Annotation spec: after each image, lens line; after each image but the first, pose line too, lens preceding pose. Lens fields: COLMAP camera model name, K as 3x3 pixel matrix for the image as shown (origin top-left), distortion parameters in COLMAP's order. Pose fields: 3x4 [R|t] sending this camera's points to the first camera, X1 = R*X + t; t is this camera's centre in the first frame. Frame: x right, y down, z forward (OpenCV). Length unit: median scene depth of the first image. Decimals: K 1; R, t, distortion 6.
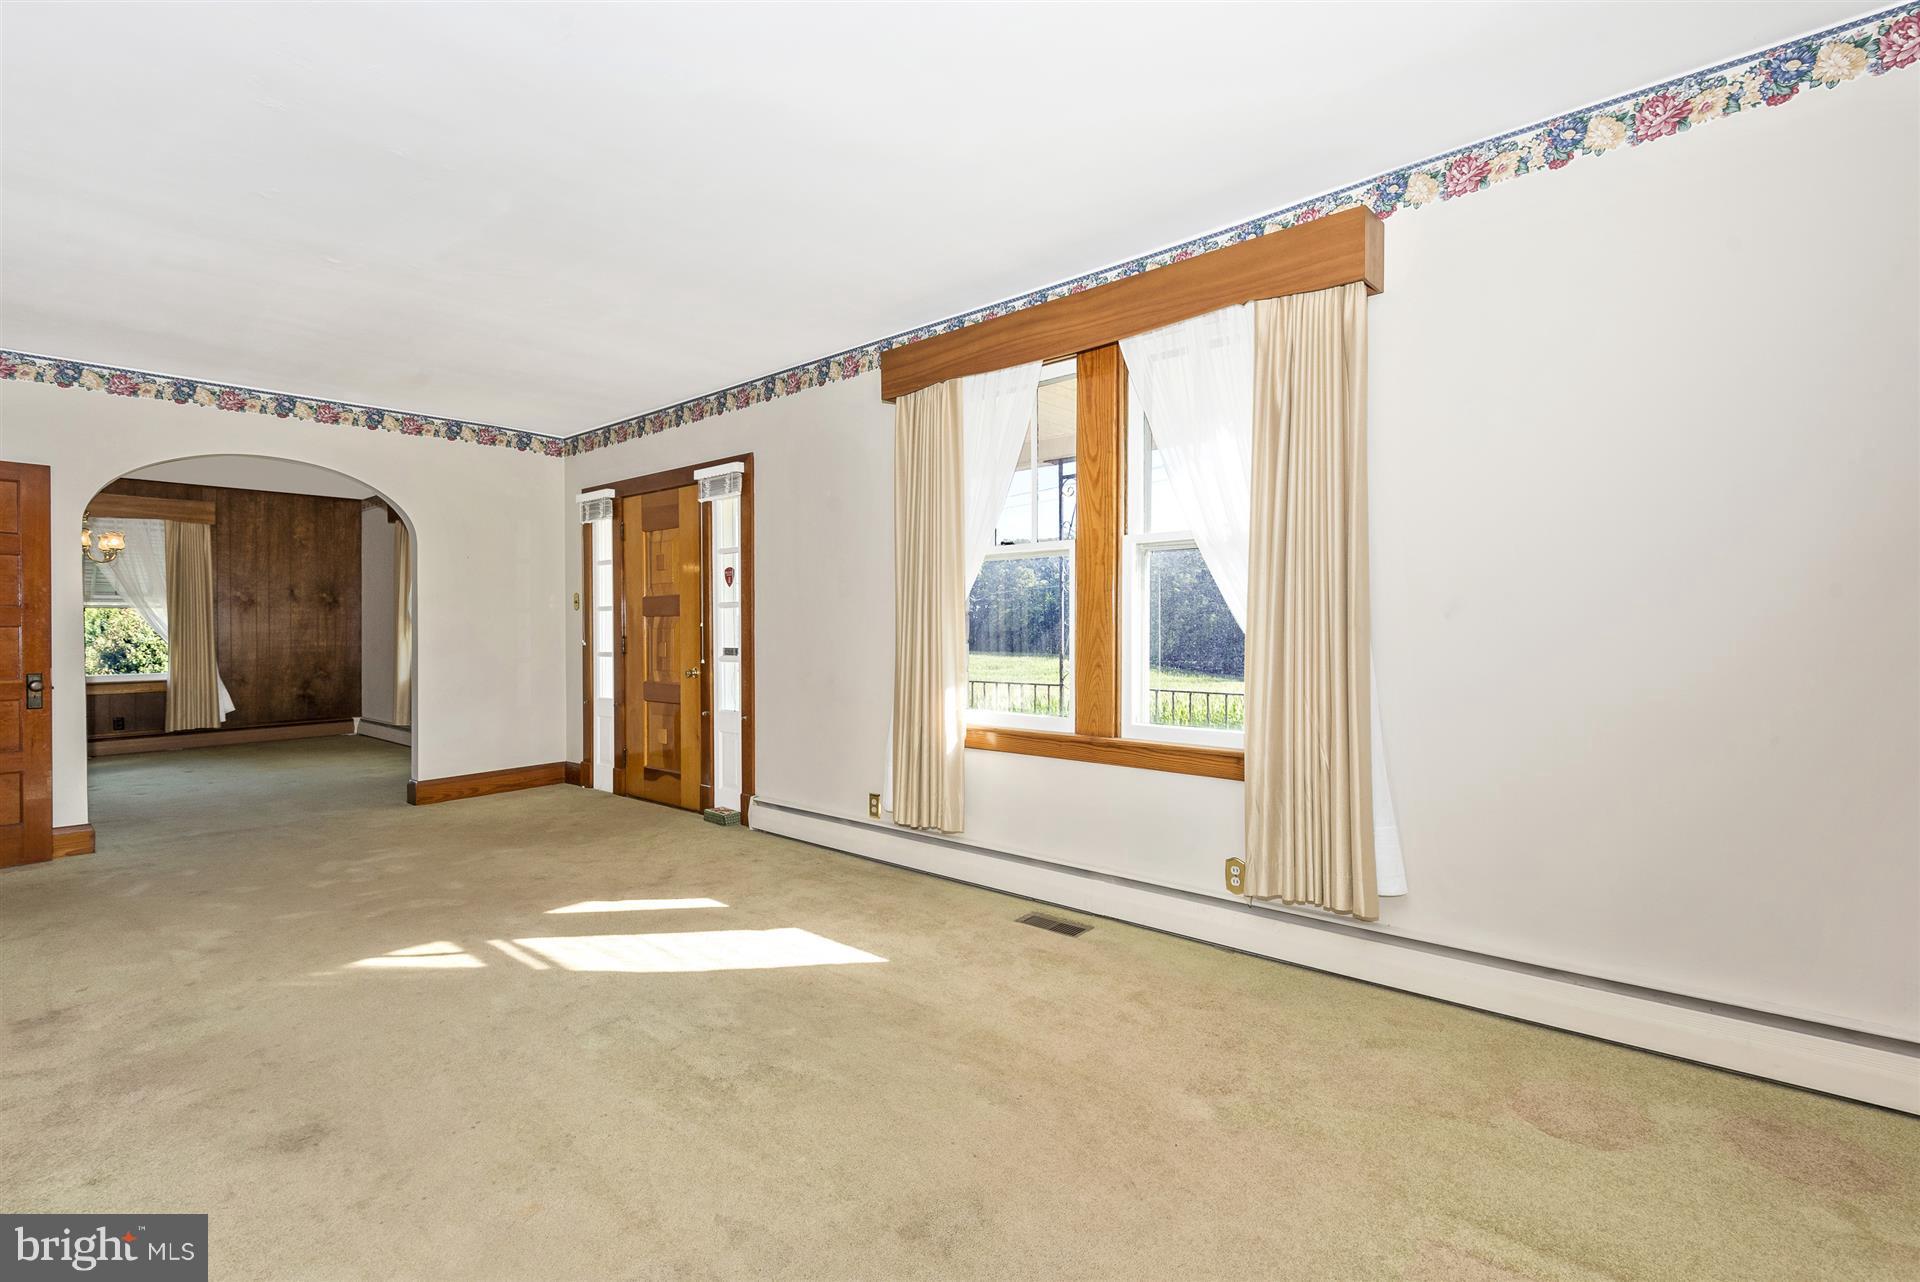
lens RADIAL K [[875.9, 0, 964.8], [0, 875.9, 637.1], [0, 0, 1]] dist [0.026201, -0.016014]
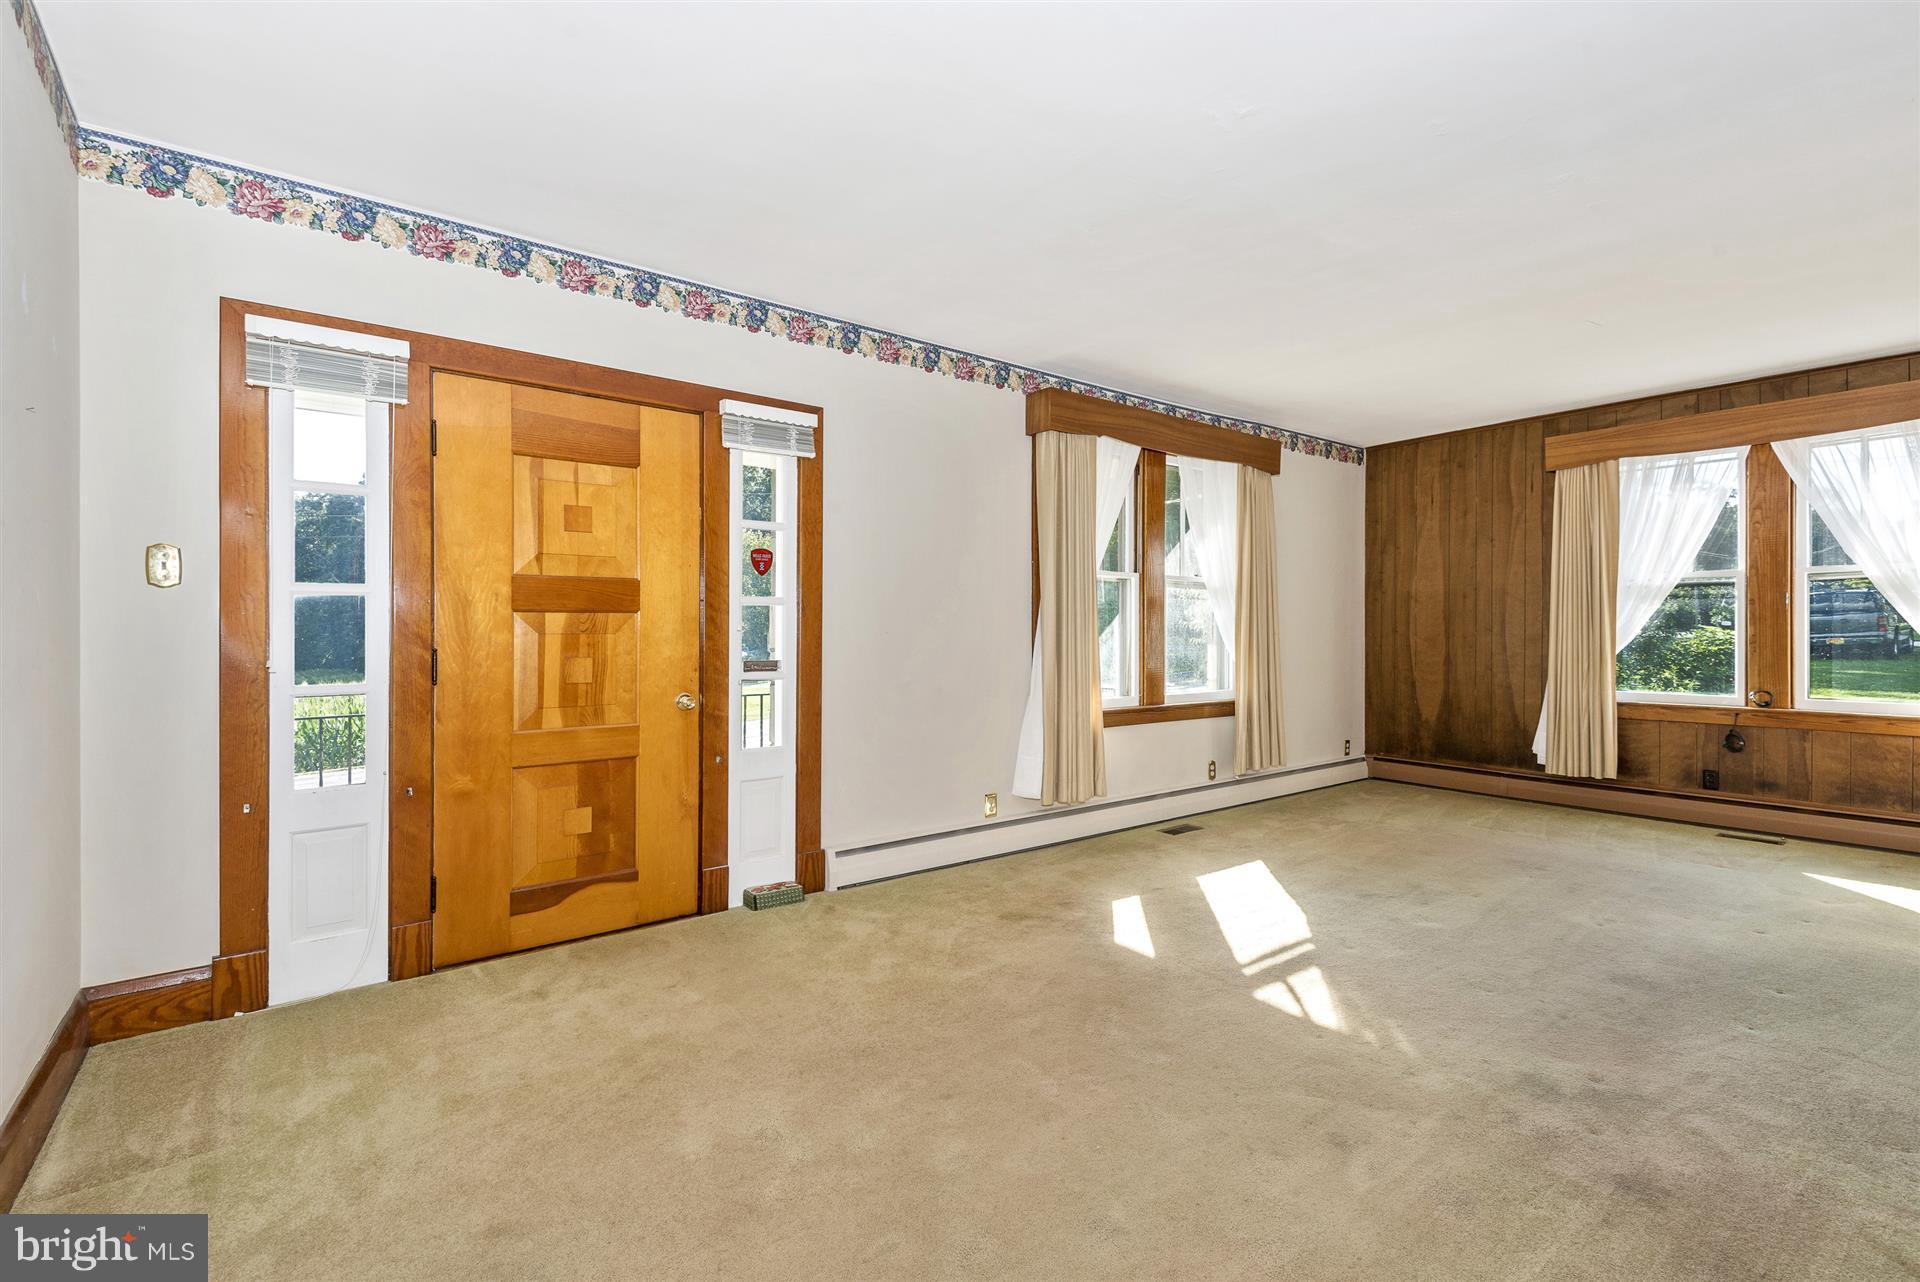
lens RADIAL K [[875.9, 0, 962.6], [0, 875.9, 630.7], [0, 0, 1]] dist [0.026201, -0.016014]
pose [[0.186211, 0.001528, 0.982509, -1.161350], [0.007047, 0.999971, -0.002891, -0.010895], [-0.982484, 0.007462, 0.186195, 0.866816]]
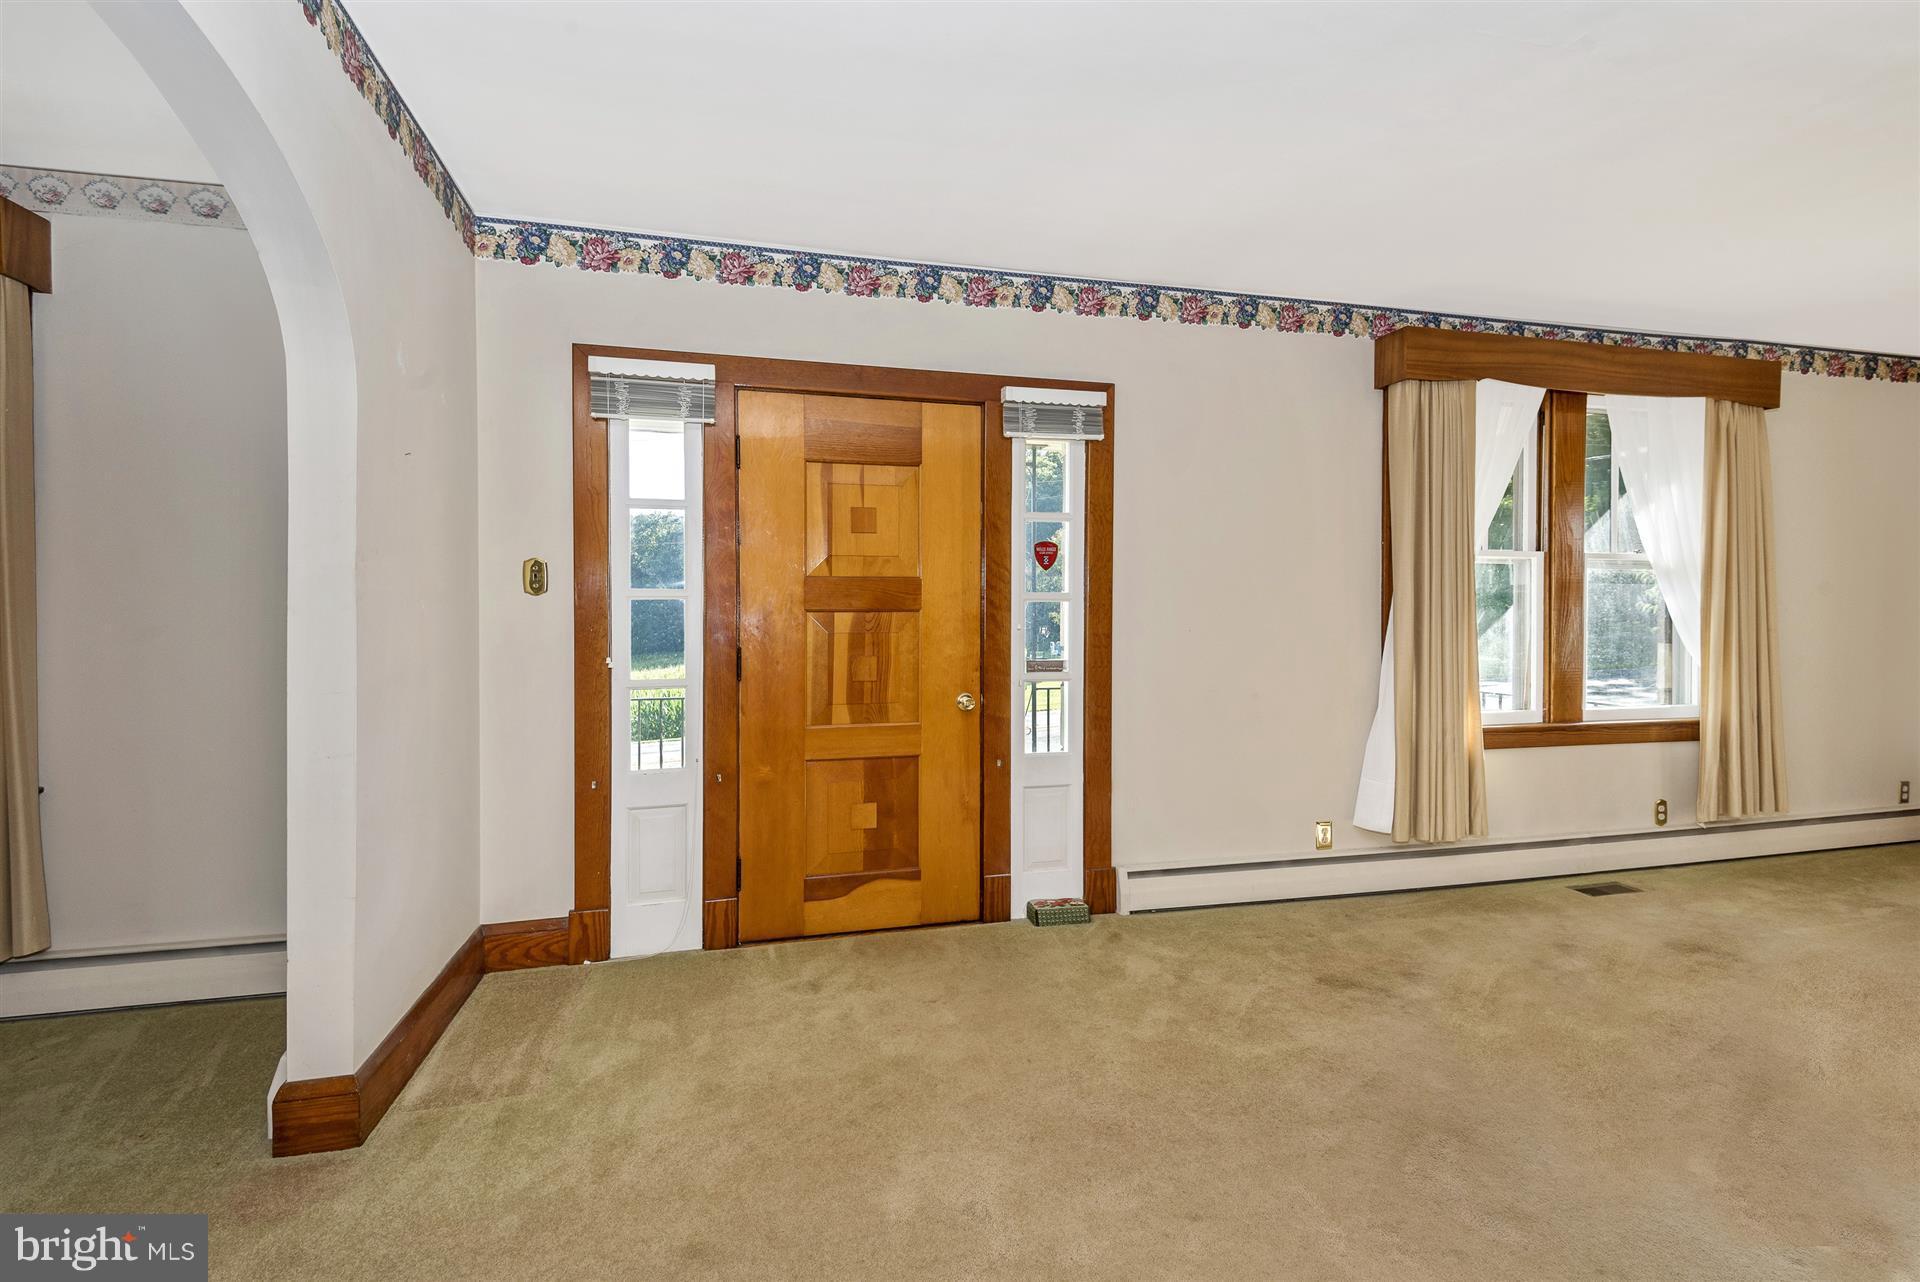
lens RADIAL K [[875.9, 0, 960.7], [0, 875.9, 622.0], [0, 0, 1]] dist [0.026201, -0.016014]
pose [[0.569819, -0.006228, 0.821747, -1.059283], [0.006402, 0.999975, 0.003139, -0.024279], [-0.821745, 0.003473, 0.569844, 0.824406]]
